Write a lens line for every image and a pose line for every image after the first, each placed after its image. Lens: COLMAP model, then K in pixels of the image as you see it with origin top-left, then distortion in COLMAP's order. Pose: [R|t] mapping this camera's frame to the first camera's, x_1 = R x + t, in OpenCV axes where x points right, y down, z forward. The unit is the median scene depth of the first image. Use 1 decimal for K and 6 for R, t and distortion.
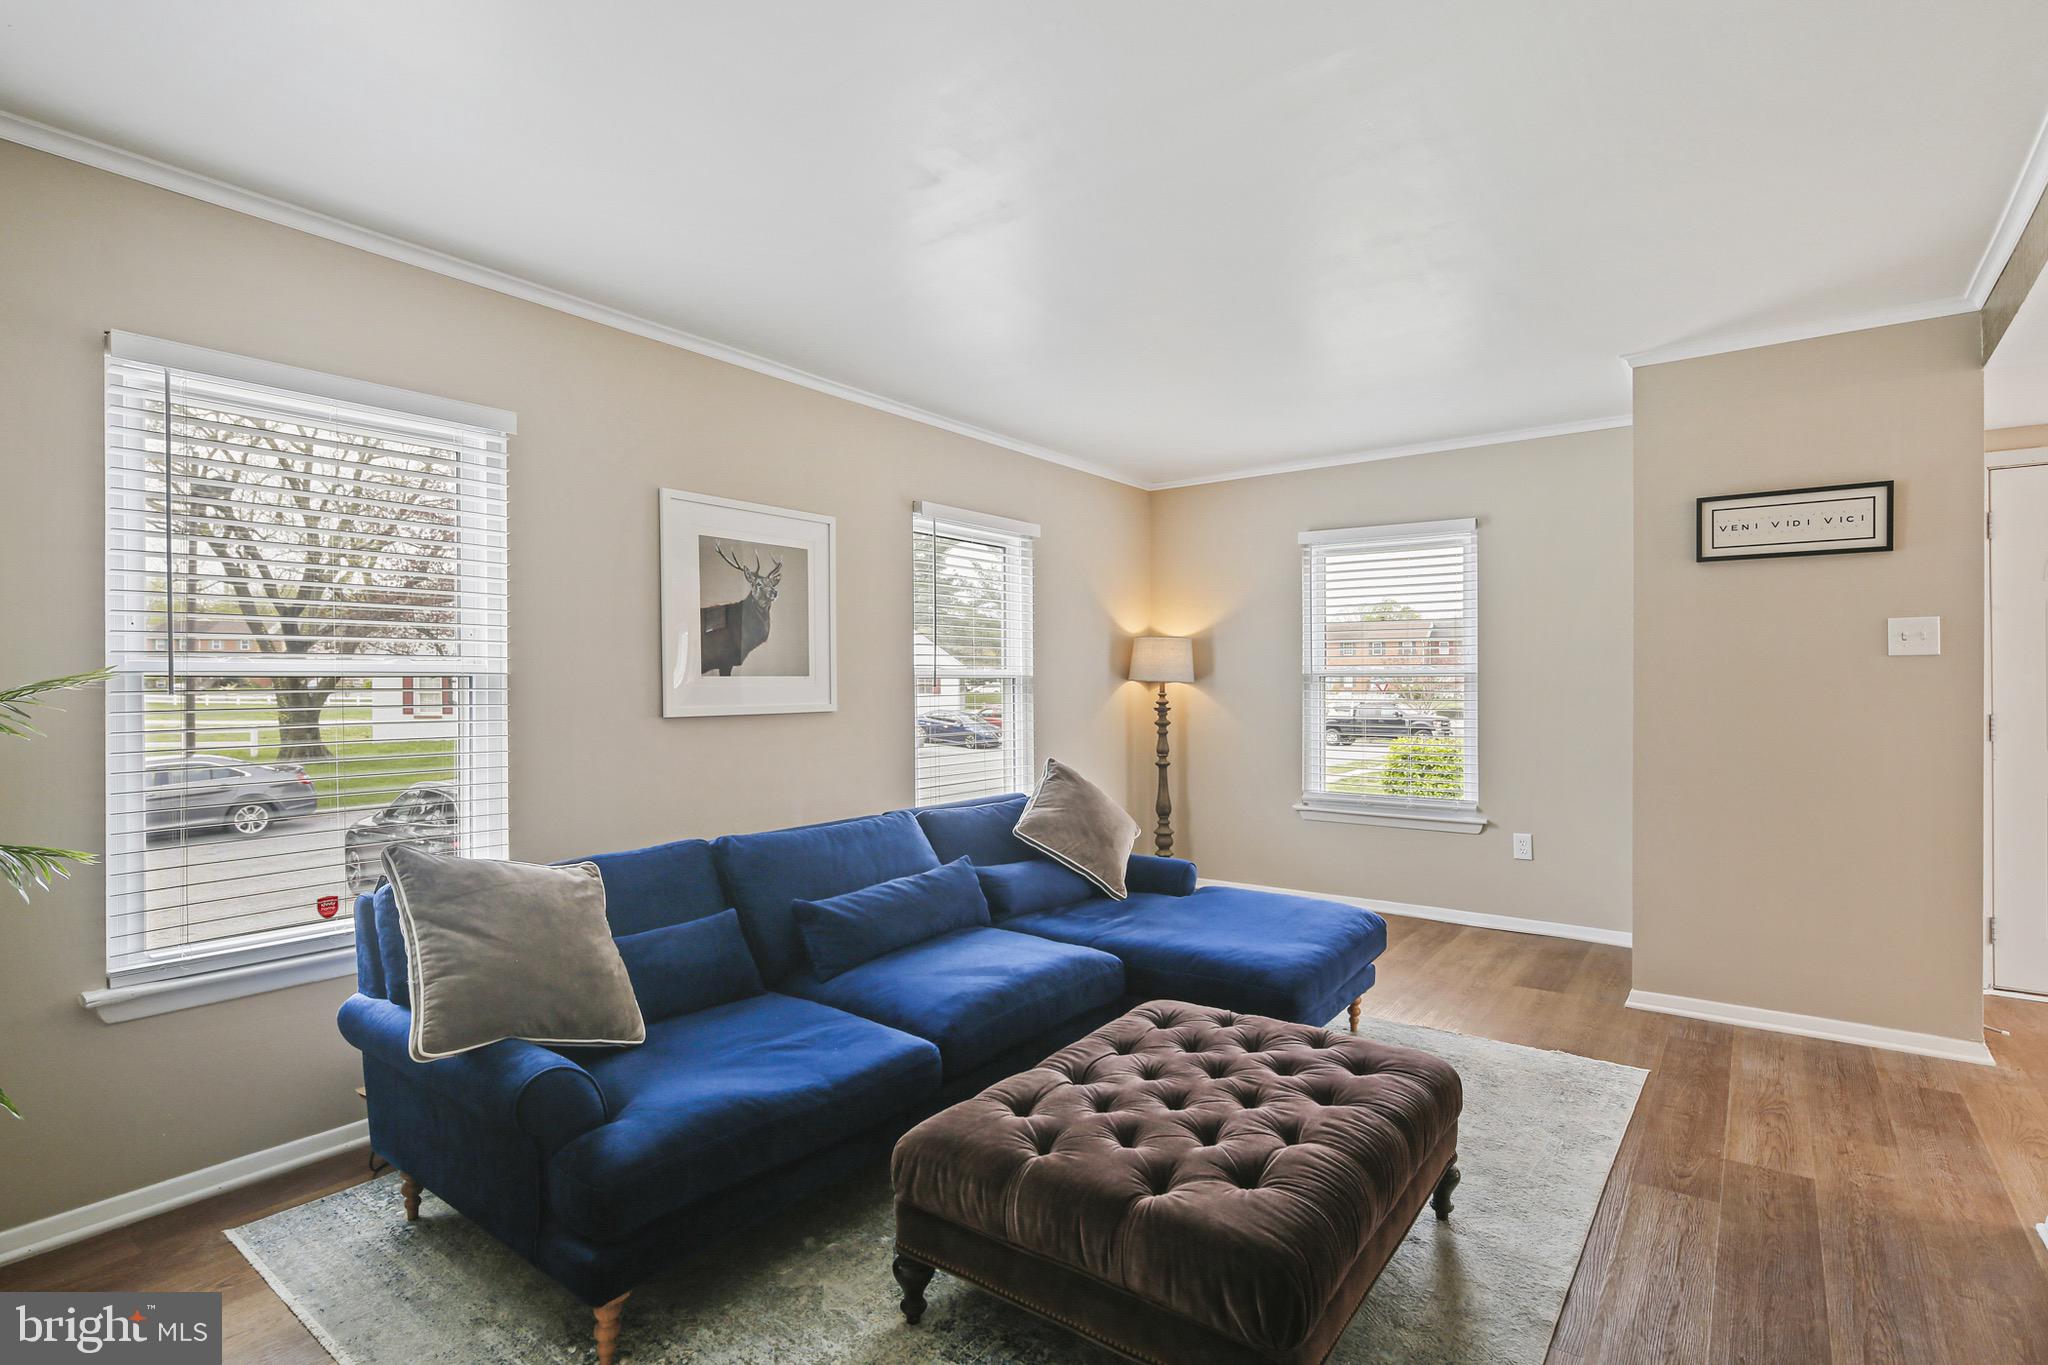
lens RADIAL K [[994.2, 0, 1042.2], [0, 994.2, 674.3], [0, 0, 1]] dist [0.001252, -0.001116]
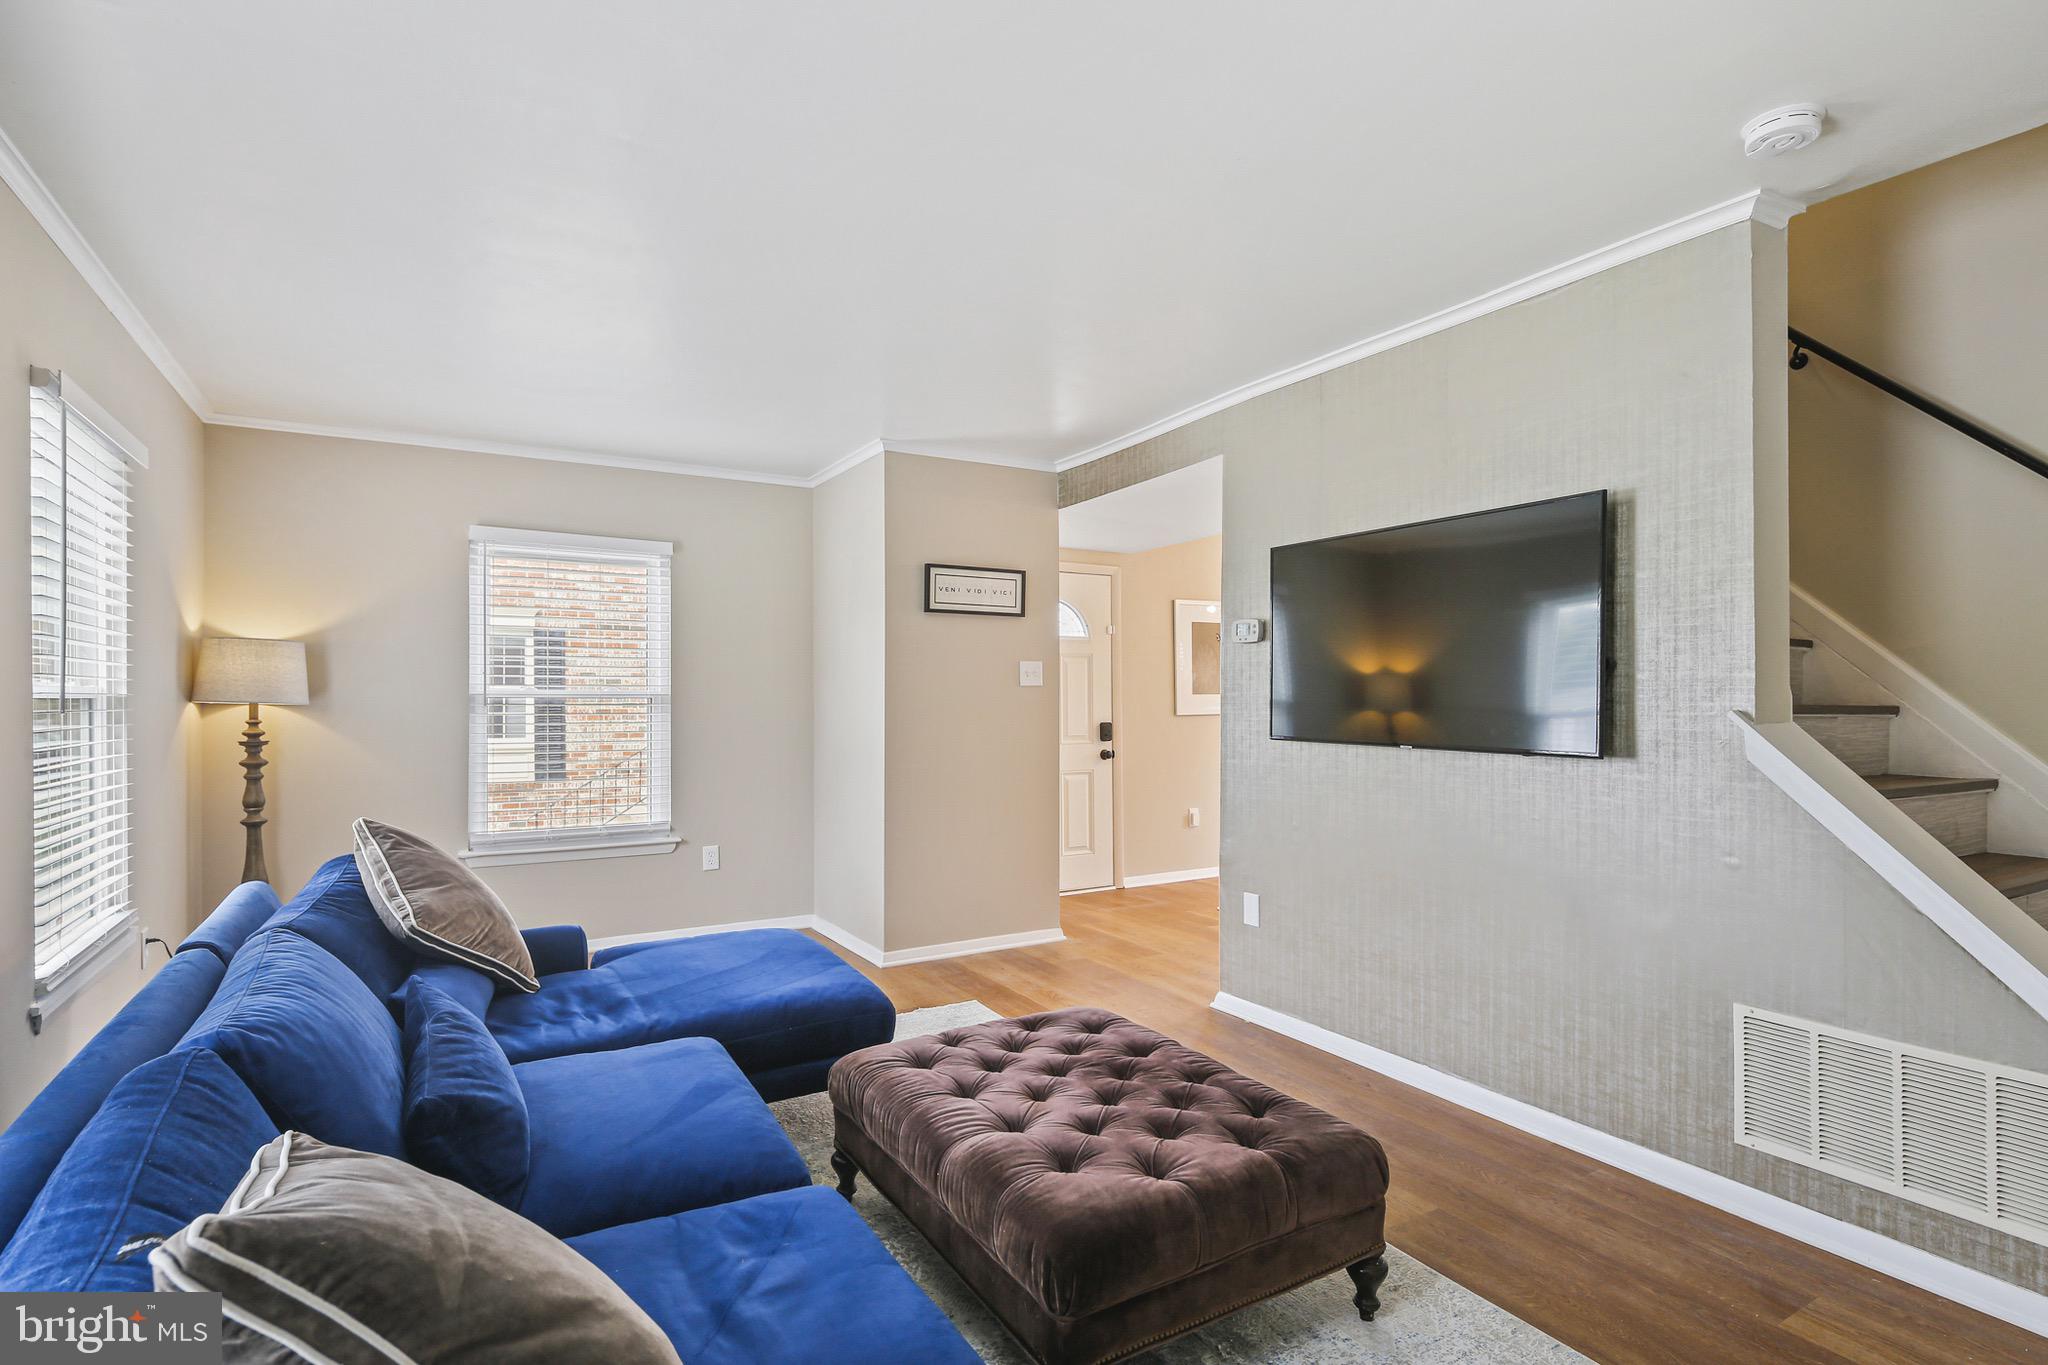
lens RADIAL K [[994.2, 0, 1017.7], [0, 994.2, 696.0], [0, 0, 1]] dist [0.001252, -0.001116]
pose [[0.393614, 0.004759, 0.919263, -0.498199], [-0.006667, 0.999975, -0.002322, -0.000106], [-0.919251, -0.005214, 0.393636, 0.377104]]
